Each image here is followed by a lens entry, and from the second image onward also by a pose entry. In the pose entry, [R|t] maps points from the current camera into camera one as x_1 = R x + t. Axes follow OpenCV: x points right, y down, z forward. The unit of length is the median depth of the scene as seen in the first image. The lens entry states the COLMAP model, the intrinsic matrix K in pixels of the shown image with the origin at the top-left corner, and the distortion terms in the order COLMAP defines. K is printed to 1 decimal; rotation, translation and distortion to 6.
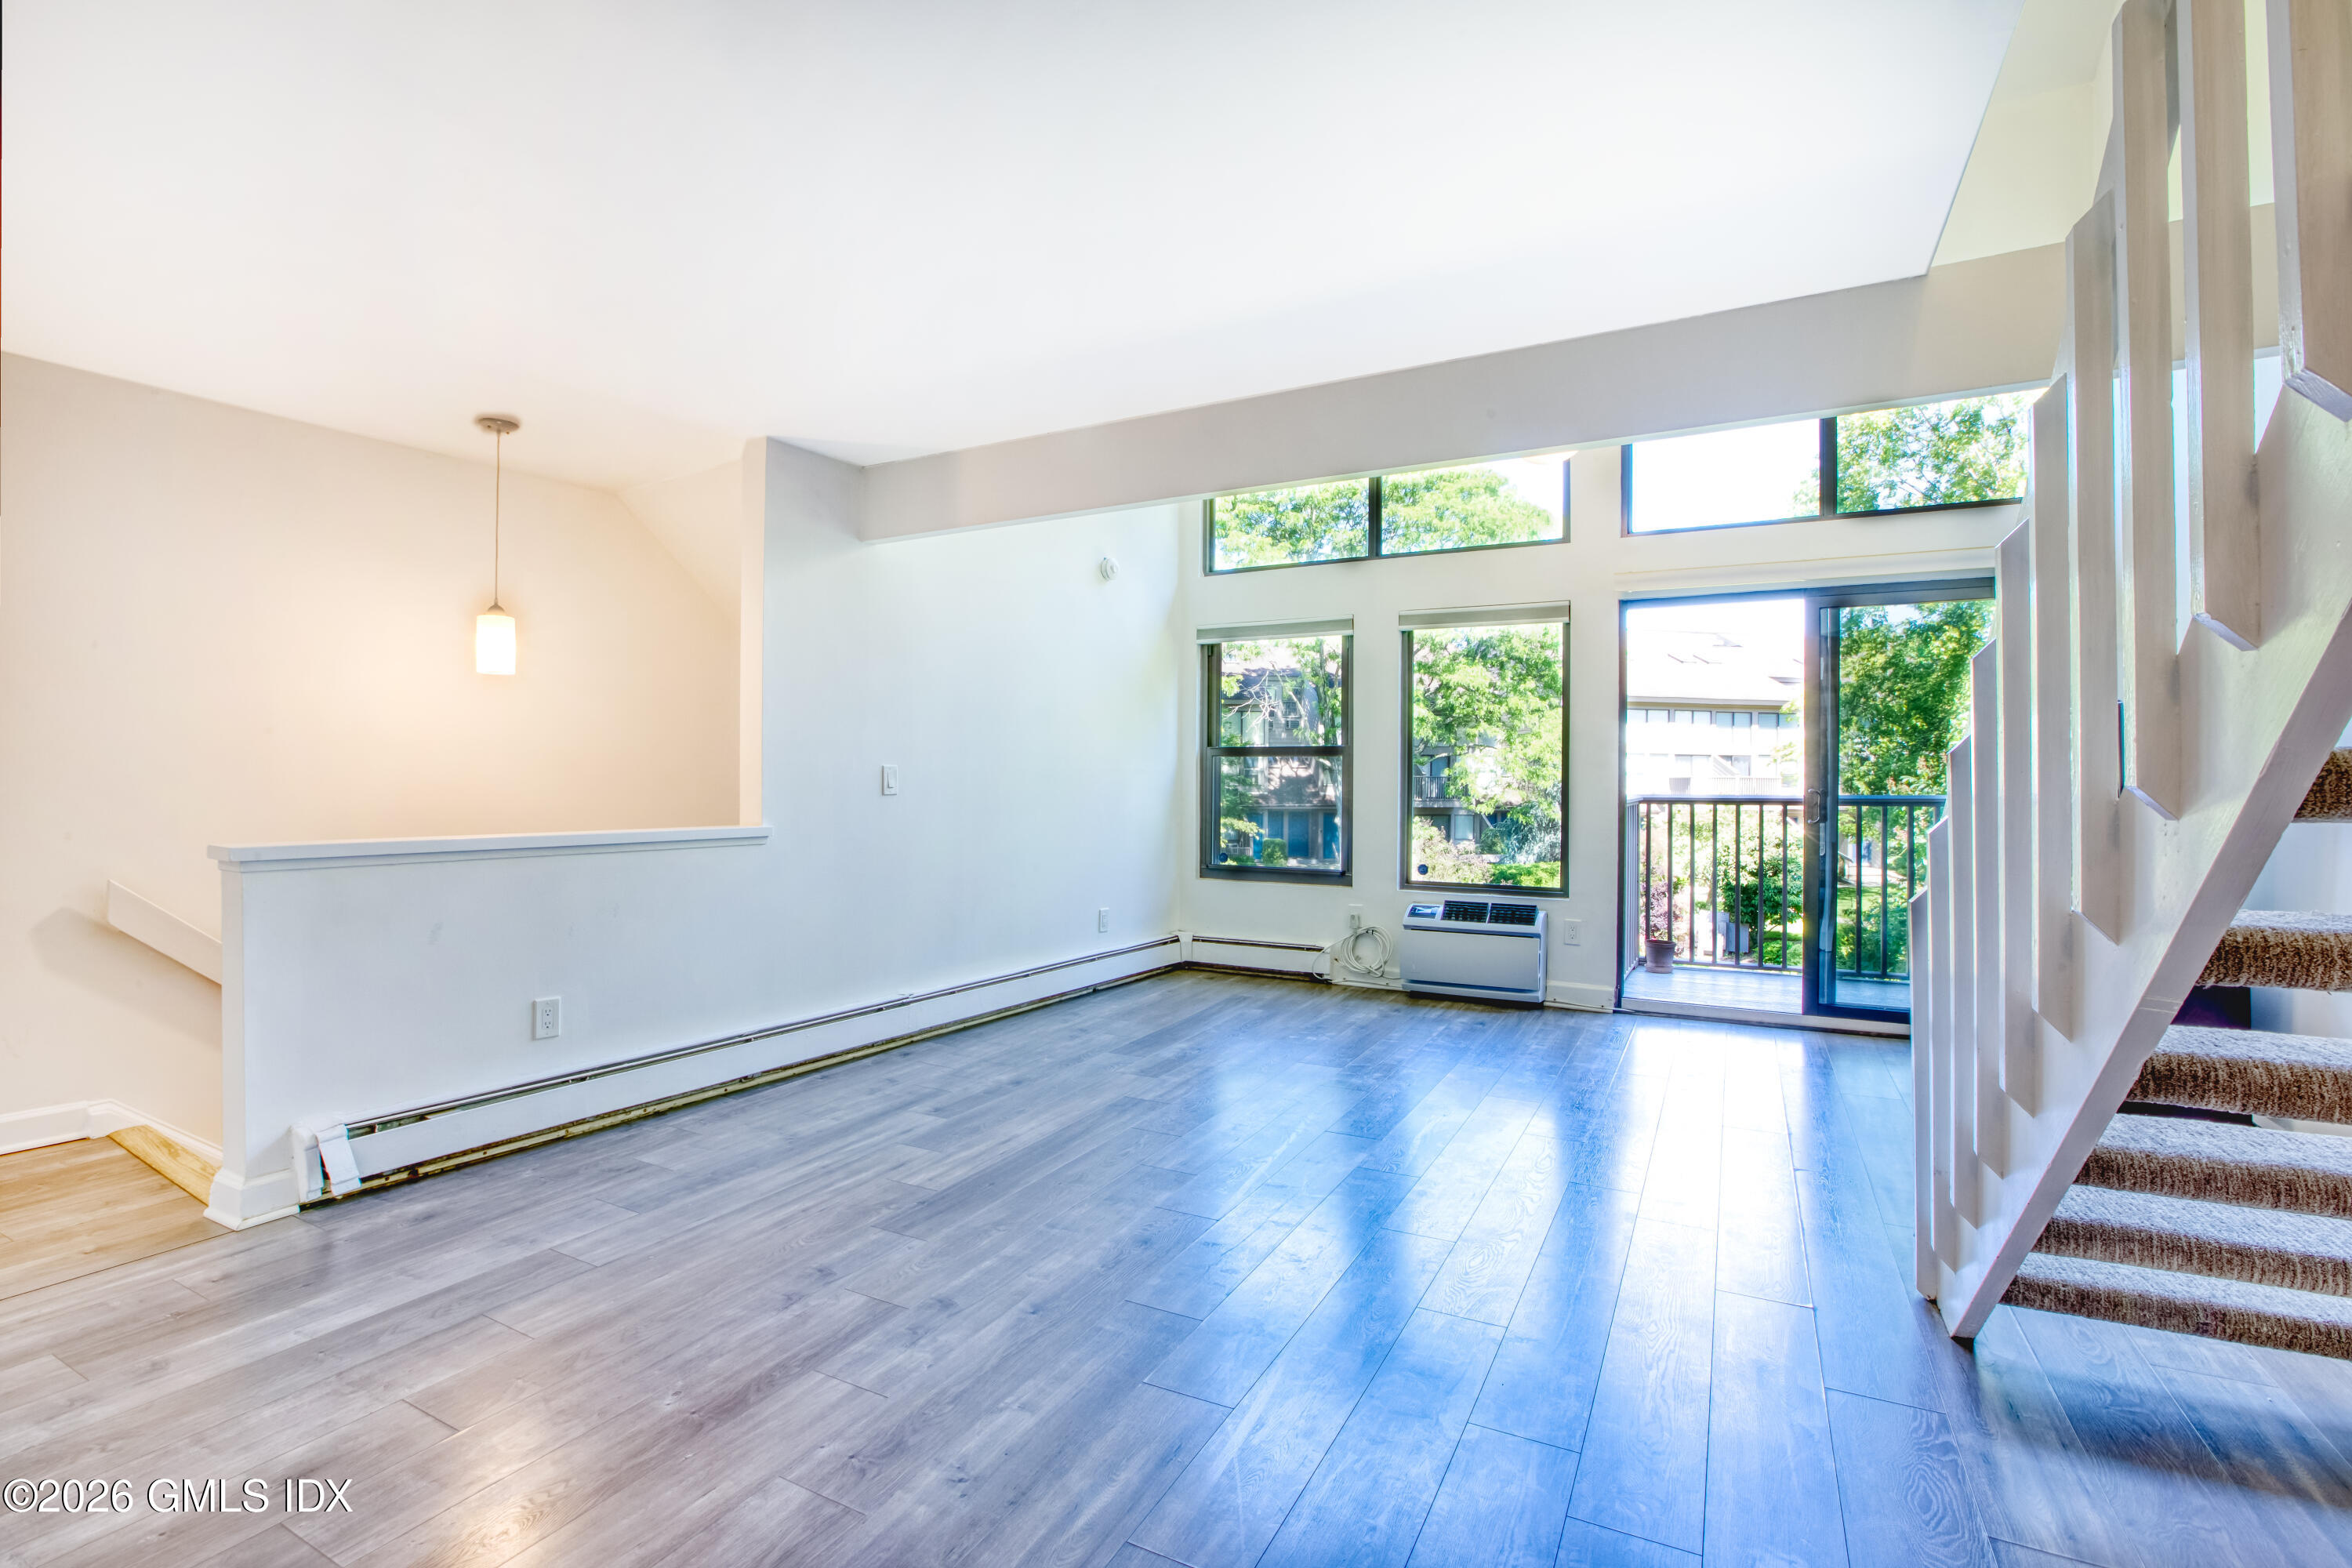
lens RADIAL K [[1080.7, 0, 1160.8], [0, 1080.7, 787.3], [0, 0, 1]] dist [-0.043970, 0.011794]
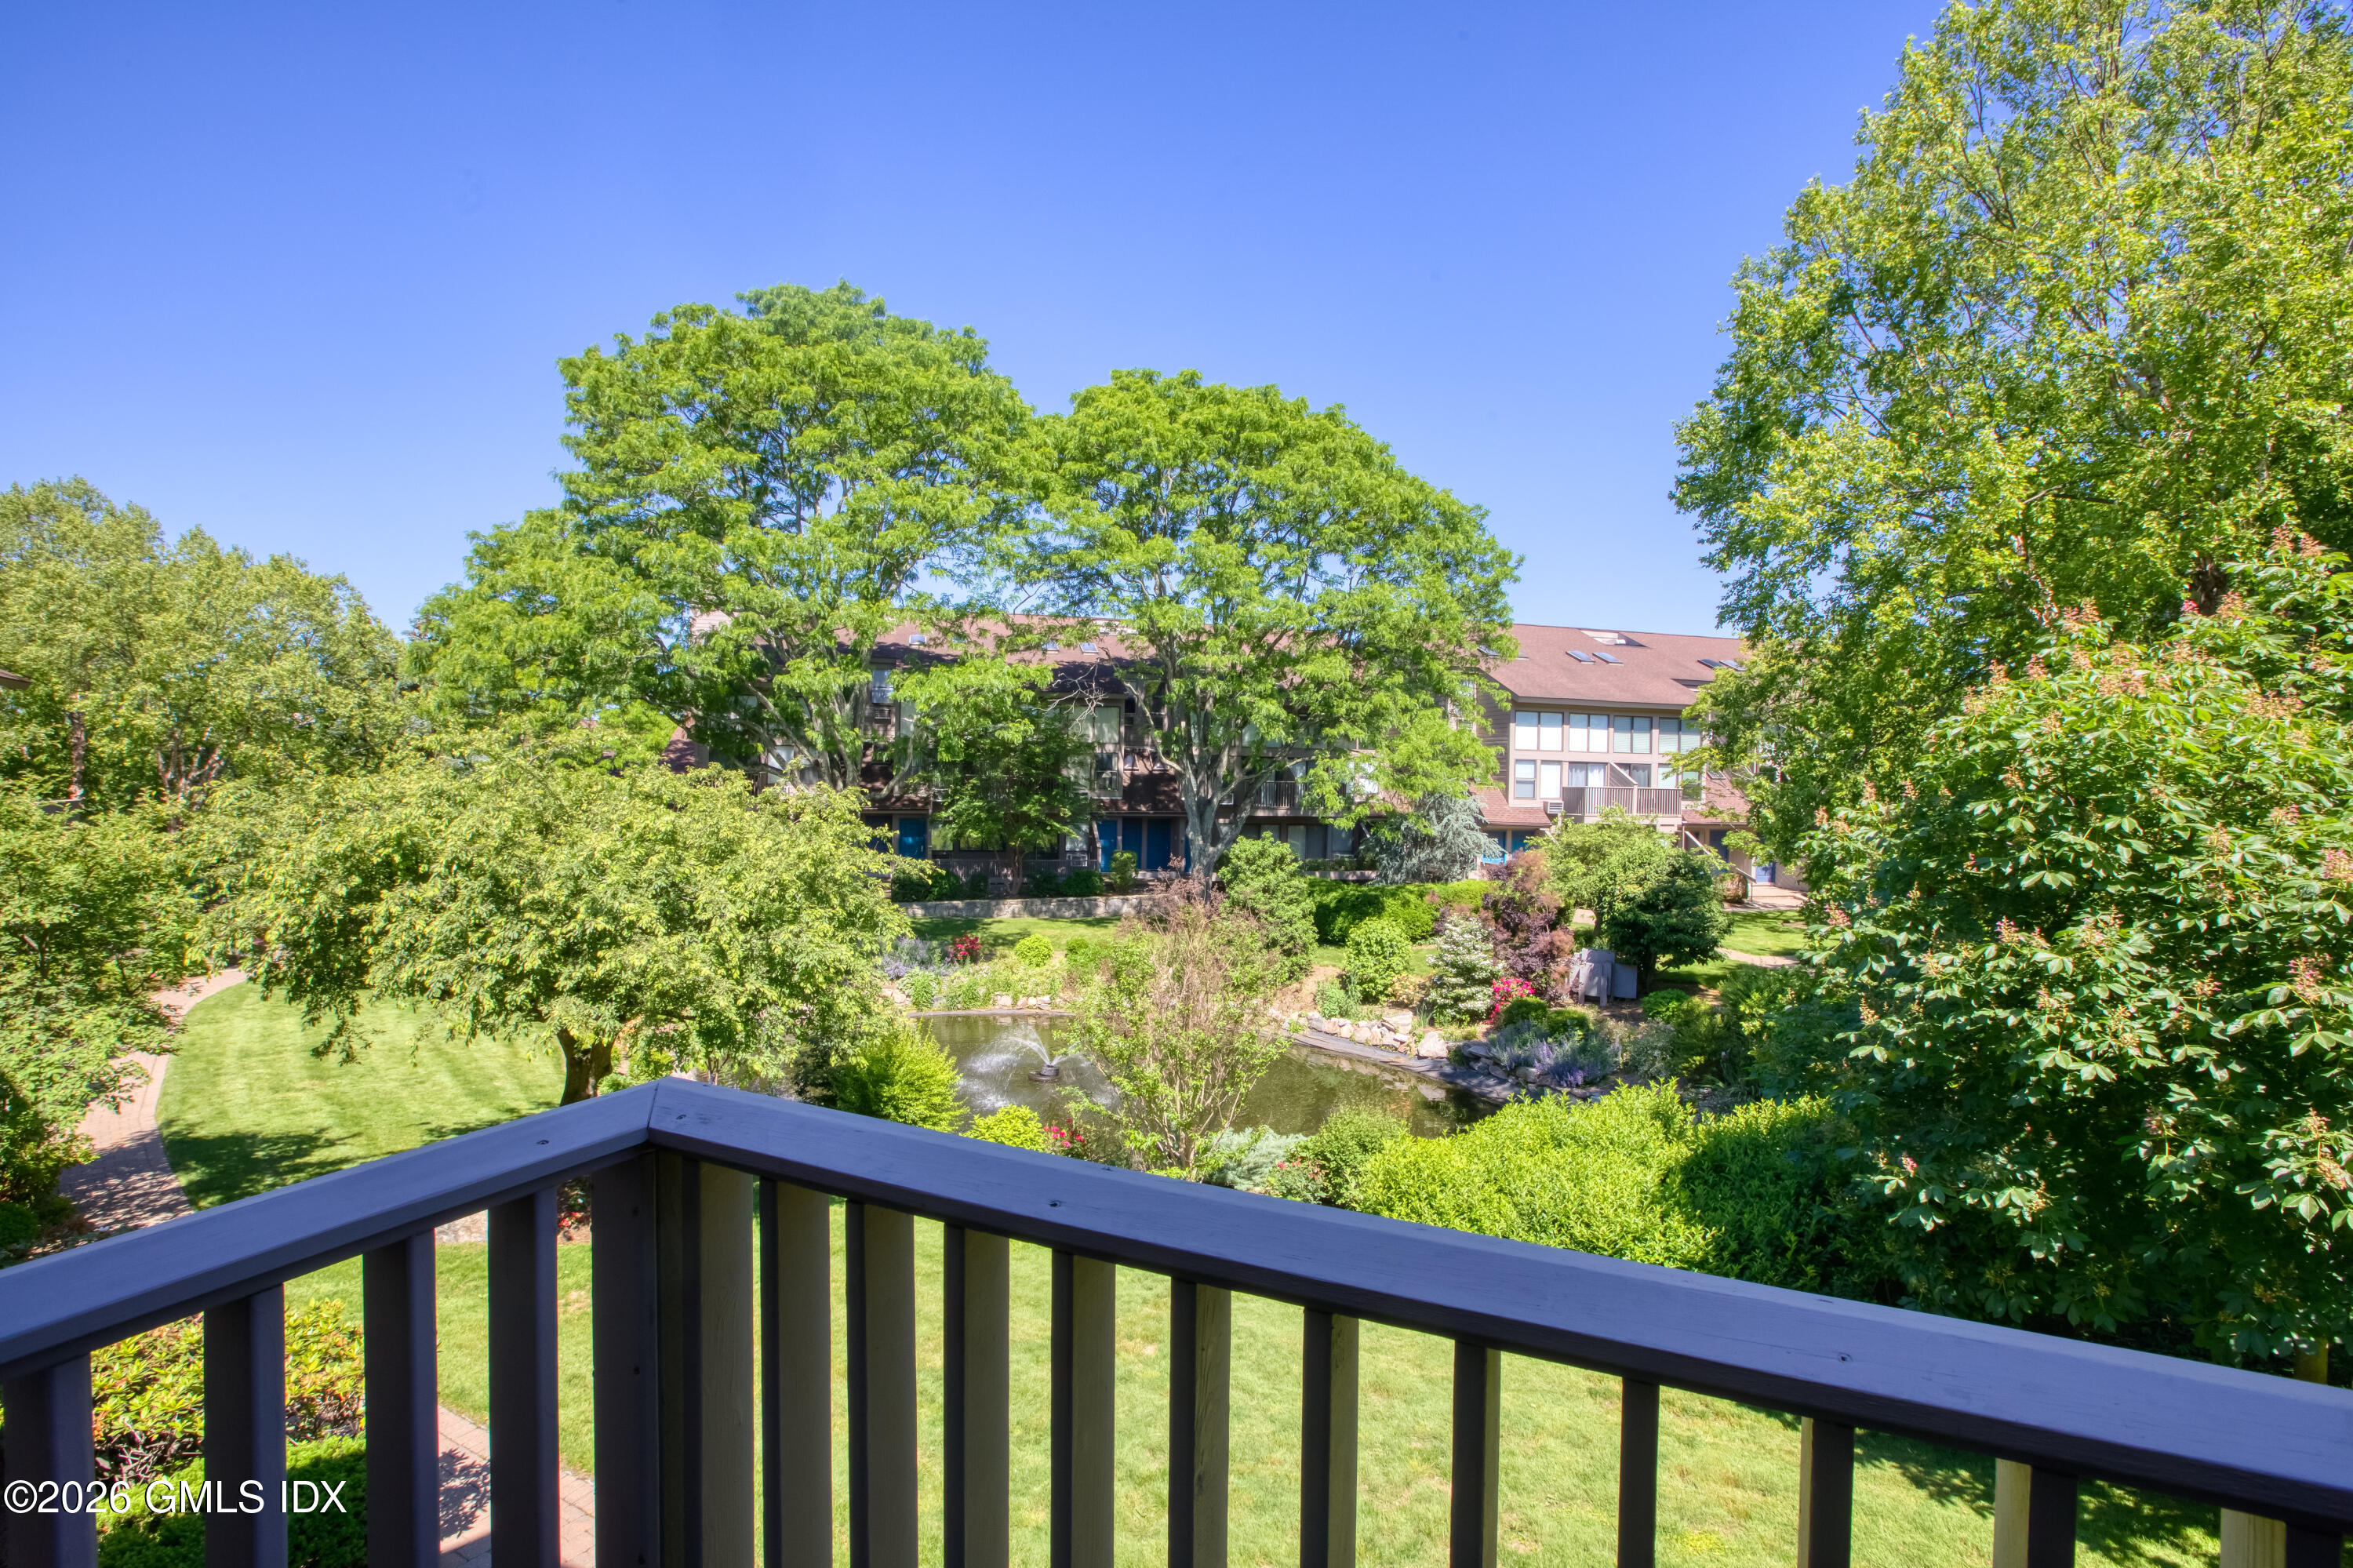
lens RADIAL K [[1081.2, 0, 1169.4], [0, 1081.2, 797.1], [0, 0, 1]] dist [-0.043970, 0.011794]
pose [[0.997102, 0.014143, 0.074746, 0.101706], [-0.015102, 0.999811, 0.012281, -0.009559], [-0.074558, -0.013375, 0.997127, 0.157764]]
